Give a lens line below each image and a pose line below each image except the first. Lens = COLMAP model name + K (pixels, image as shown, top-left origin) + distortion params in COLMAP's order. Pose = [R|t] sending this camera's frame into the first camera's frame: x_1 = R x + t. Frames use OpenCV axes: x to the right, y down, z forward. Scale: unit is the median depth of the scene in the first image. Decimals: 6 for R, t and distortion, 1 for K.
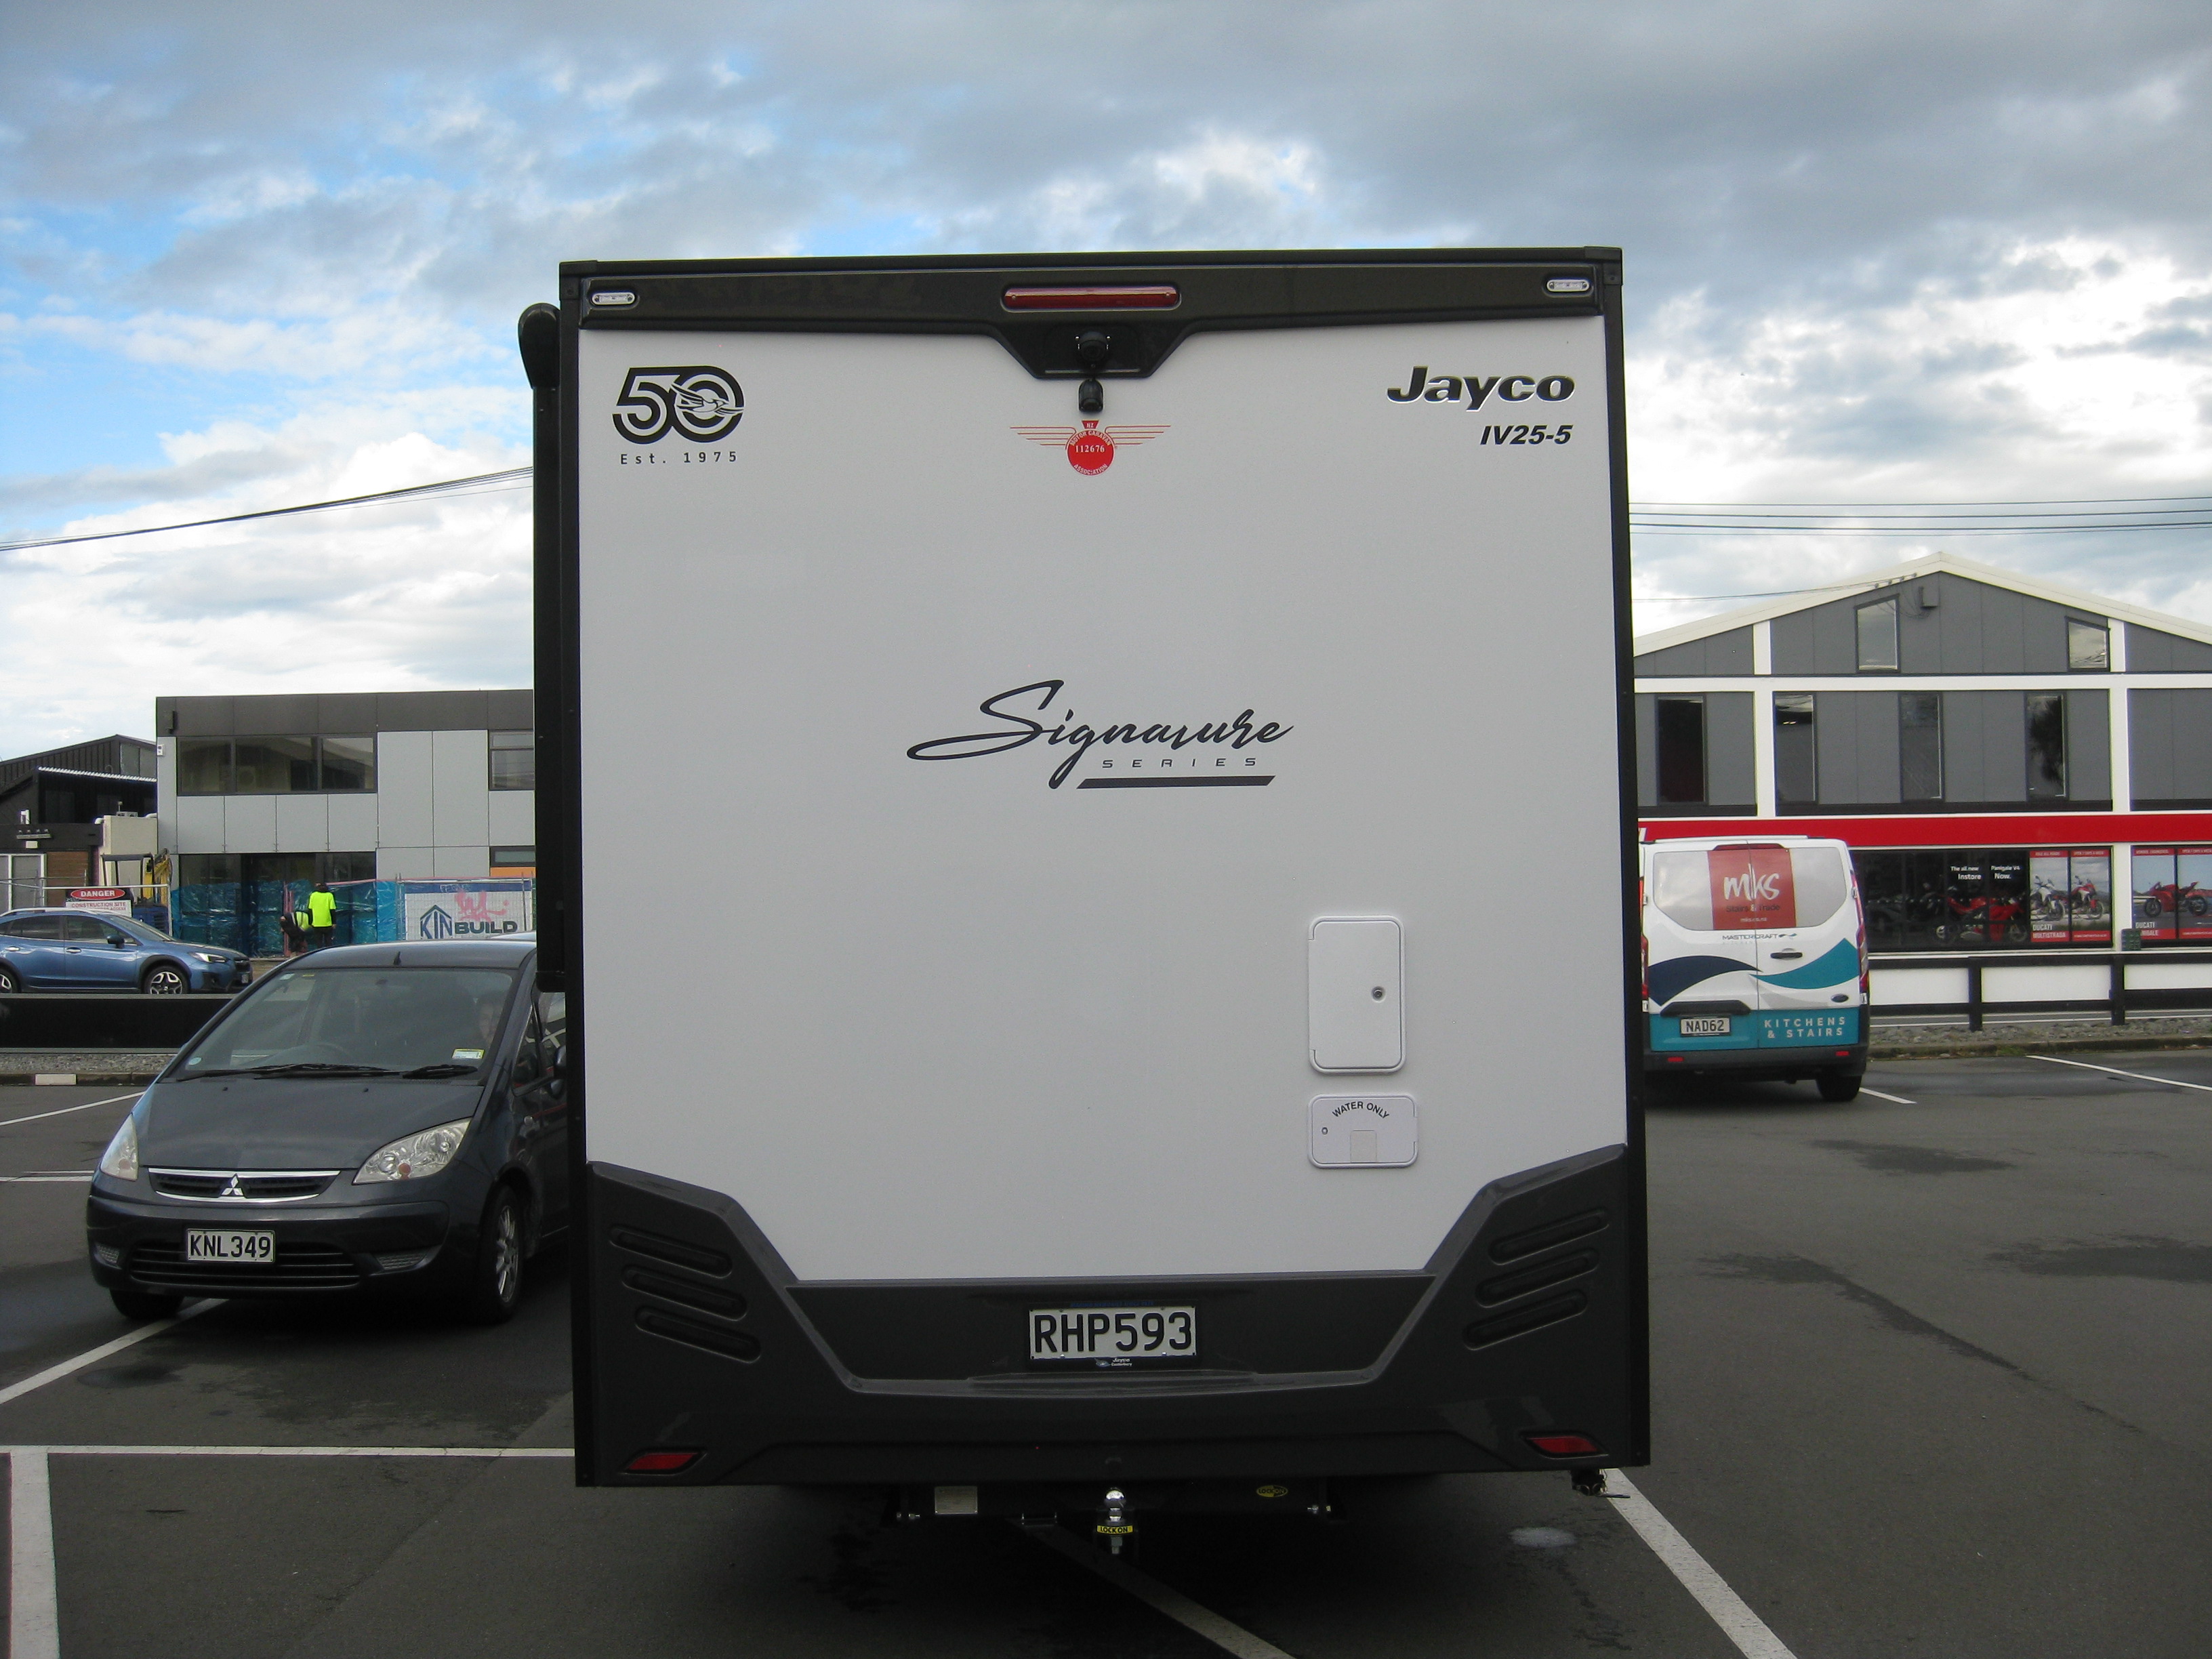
lens RADIAL K [[2439.0, 0, 1109.9], [0, 2439.0, 825.8], [0, 0, 1]] dist [-0.175487, 0.132156]
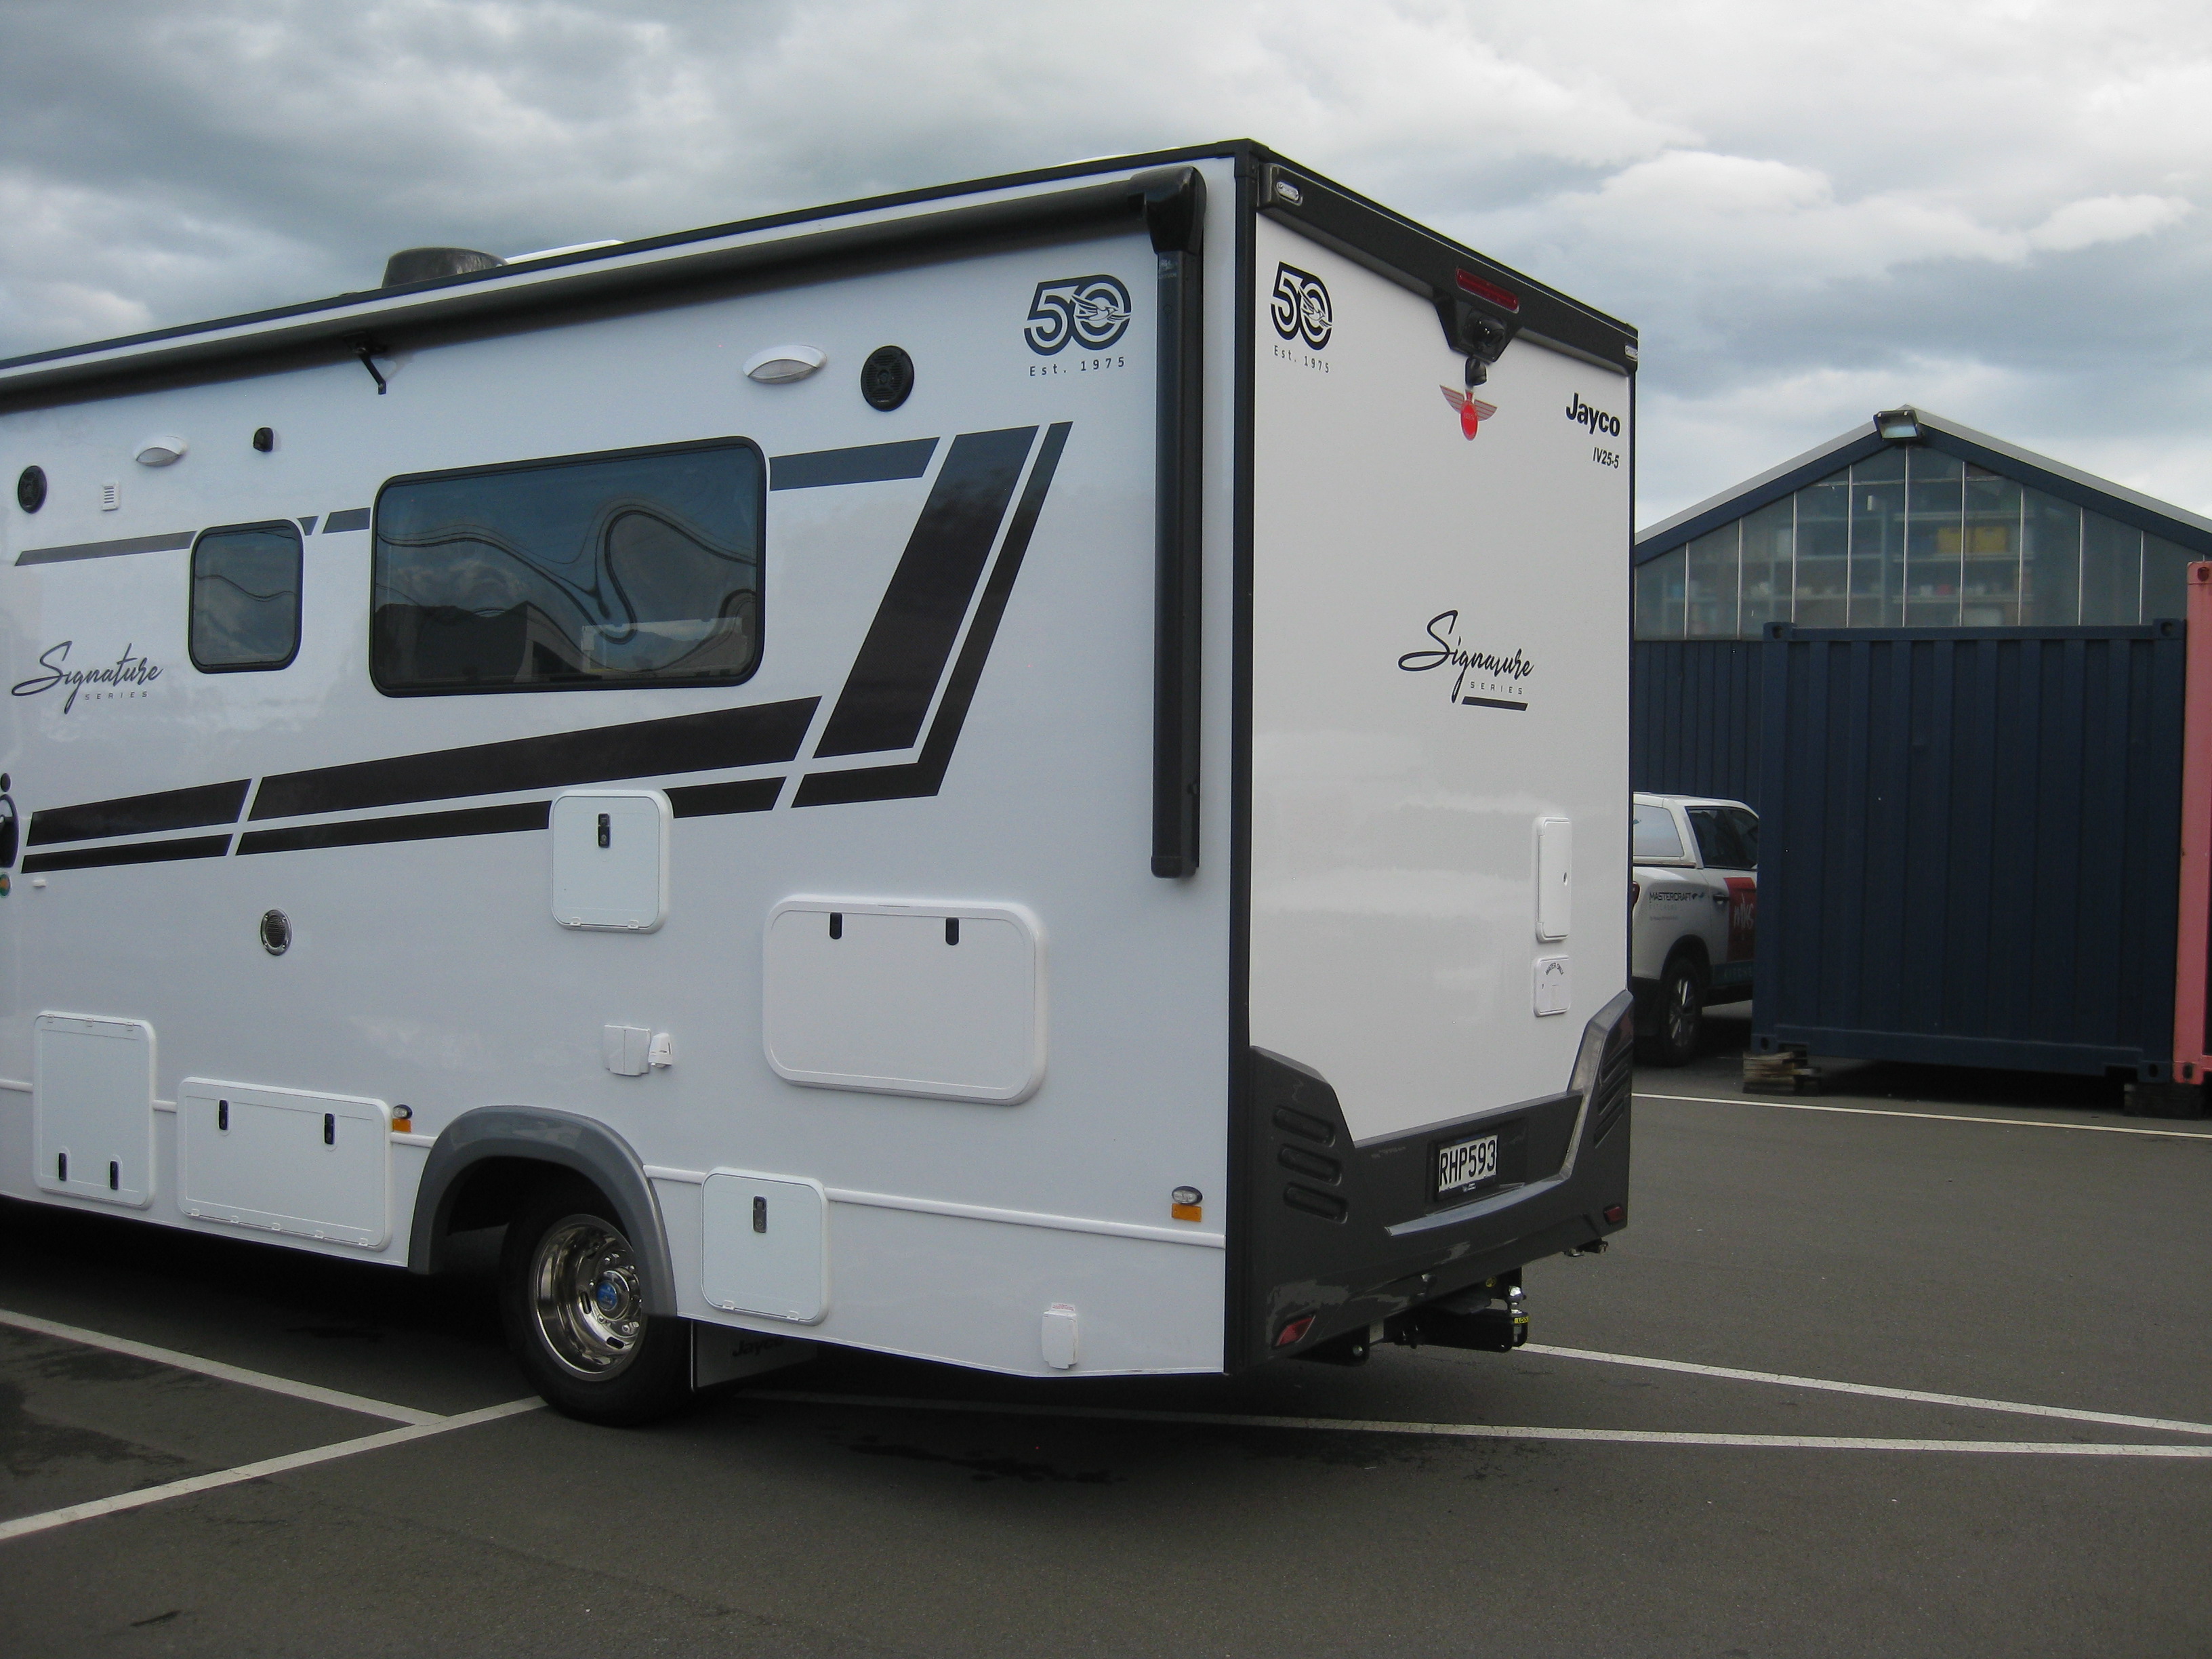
lens RADIAL K [[2439.0, 0, 1109.9], [0, 2439.0, 825.8], [0, 0, 1]] dist [-0.175487, 0.132156]
pose [[0.553364, 0.019864, 0.832703, -1.082298], [-0.045069, 0.998965, 0.006120, 0.044039], [-0.831719, -0.040916, 0.553687, 0.488666]]
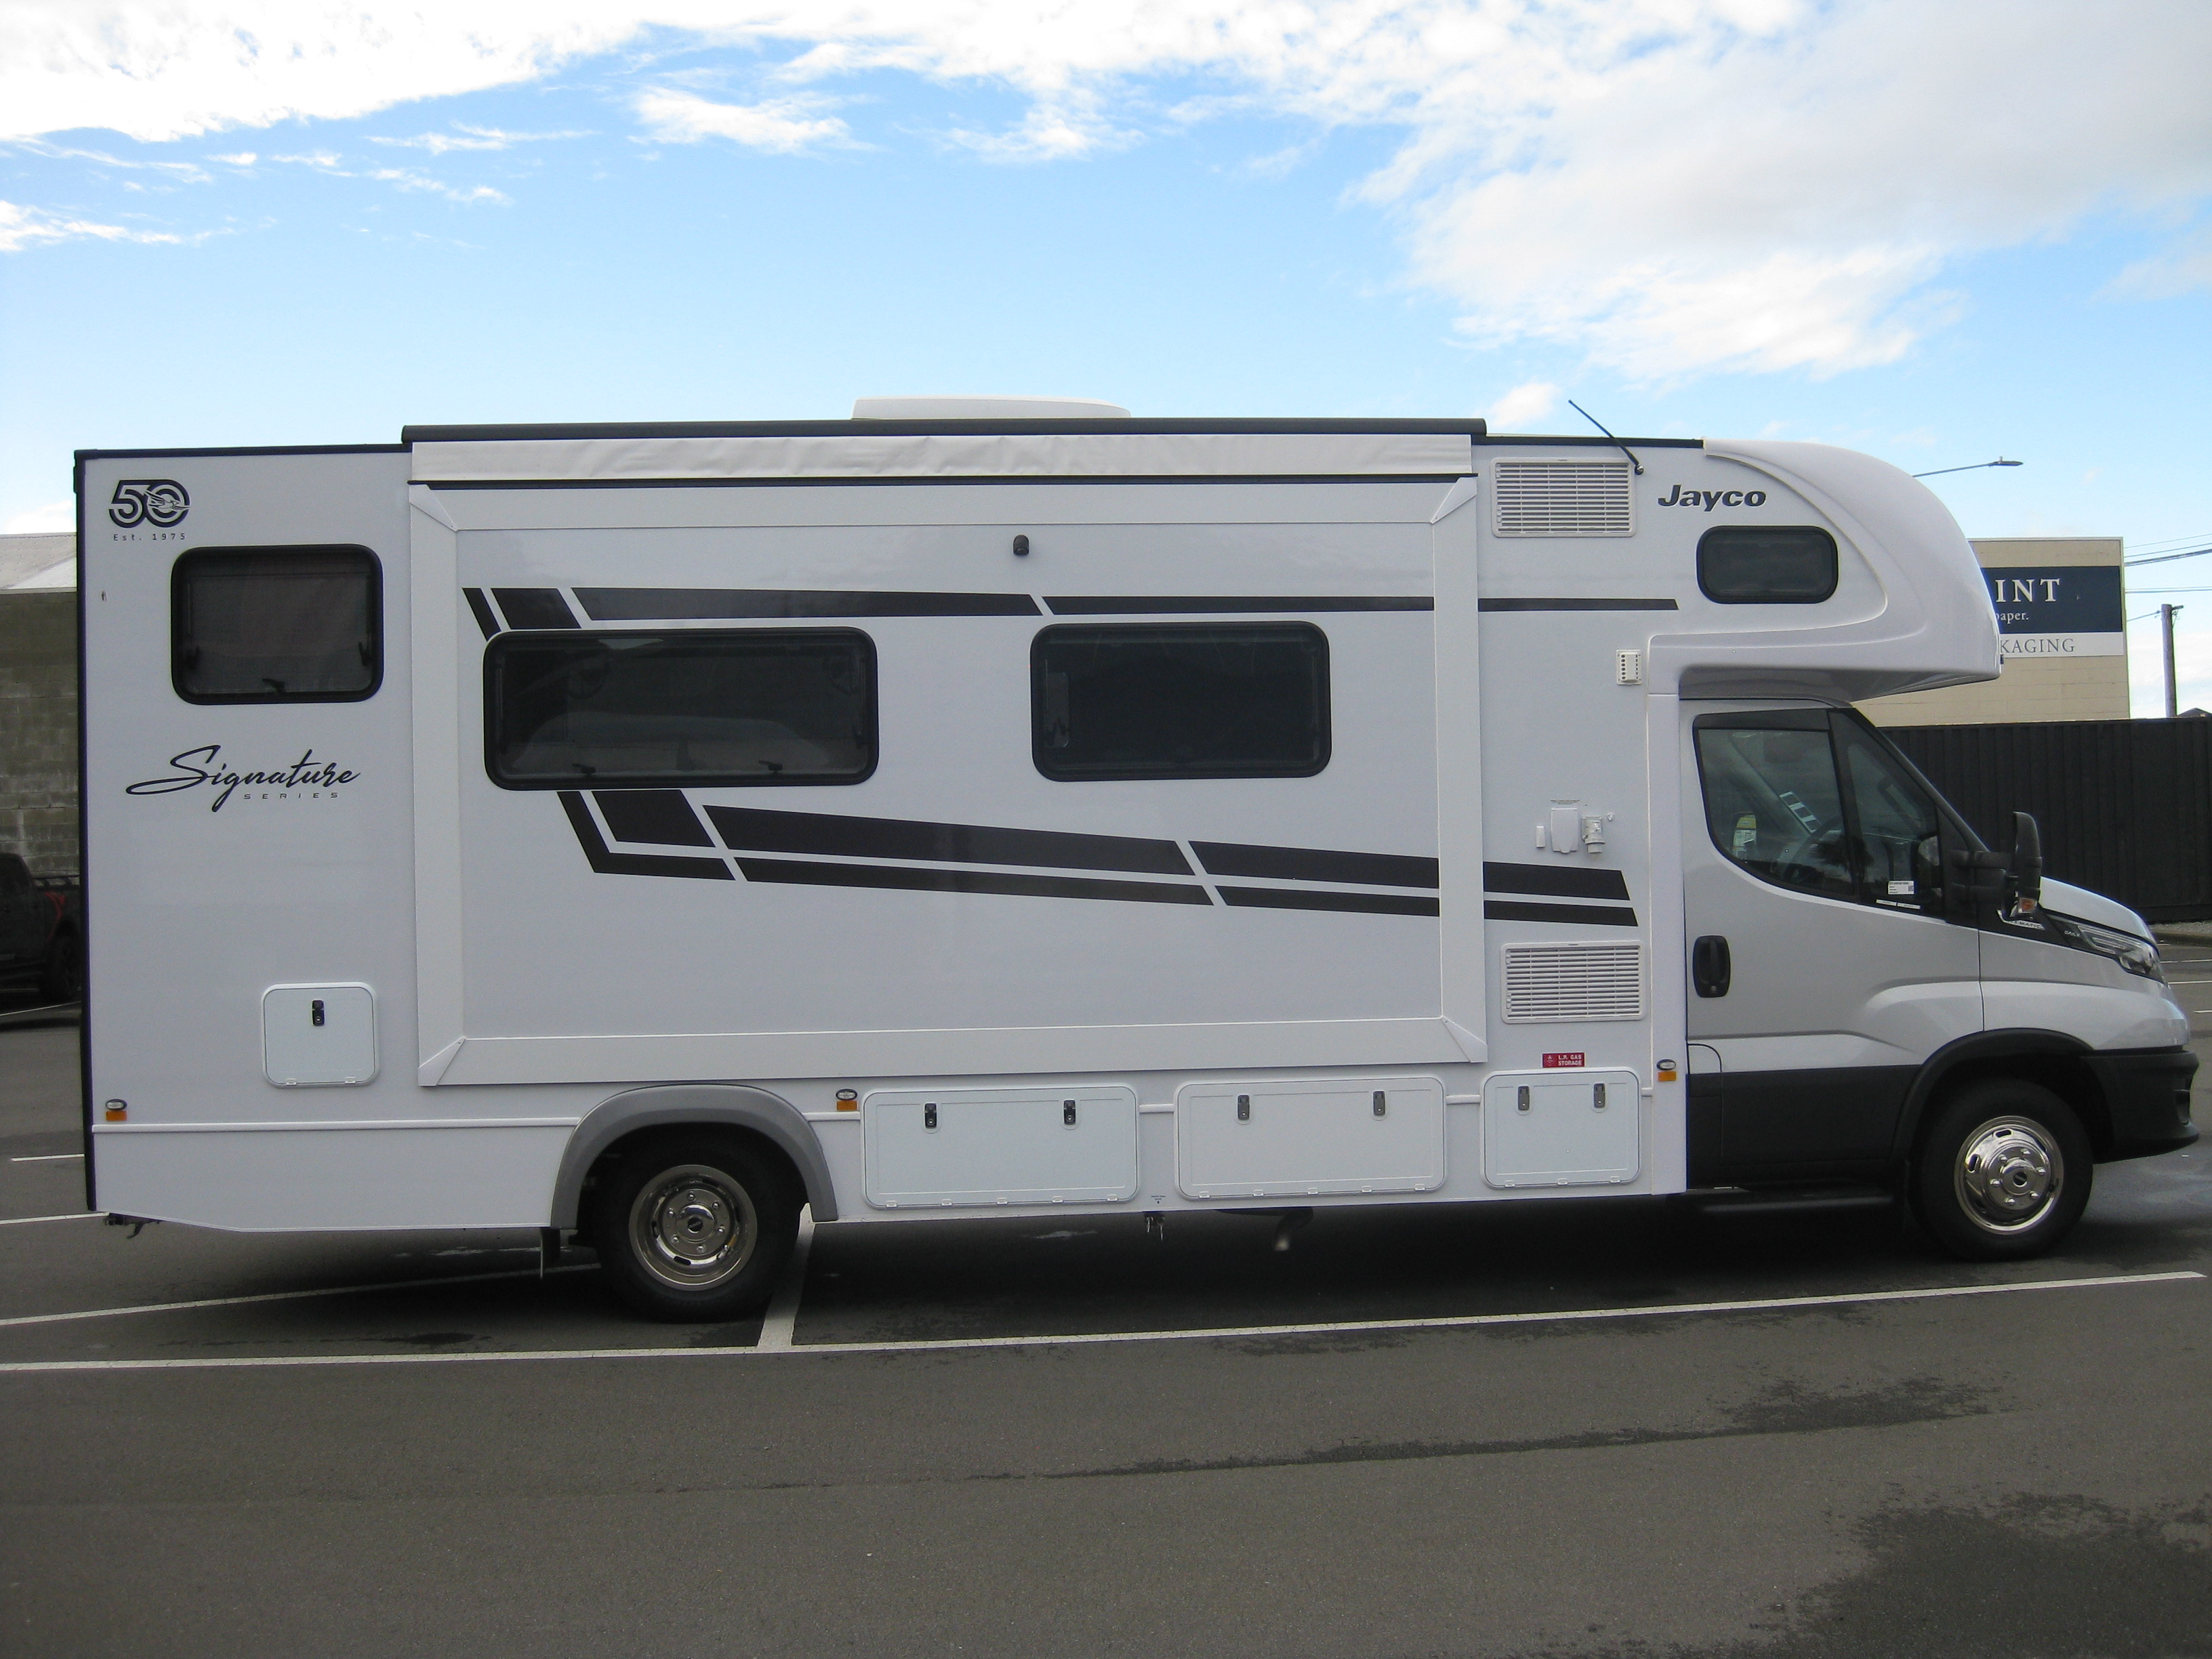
lens RADIAL K [[2421.7, 0, 1131.8], [0, 2421.7, 823.4], [0, 0, 1]] dist [-0.174423, 0.131313]
pose [[0.075432, 0.006966, -0.997127, 2.042546], [0.049012, 0.998741, 0.010685, 0.028544], [0.995946, -0.049677, 0.074996, 1.840825]]
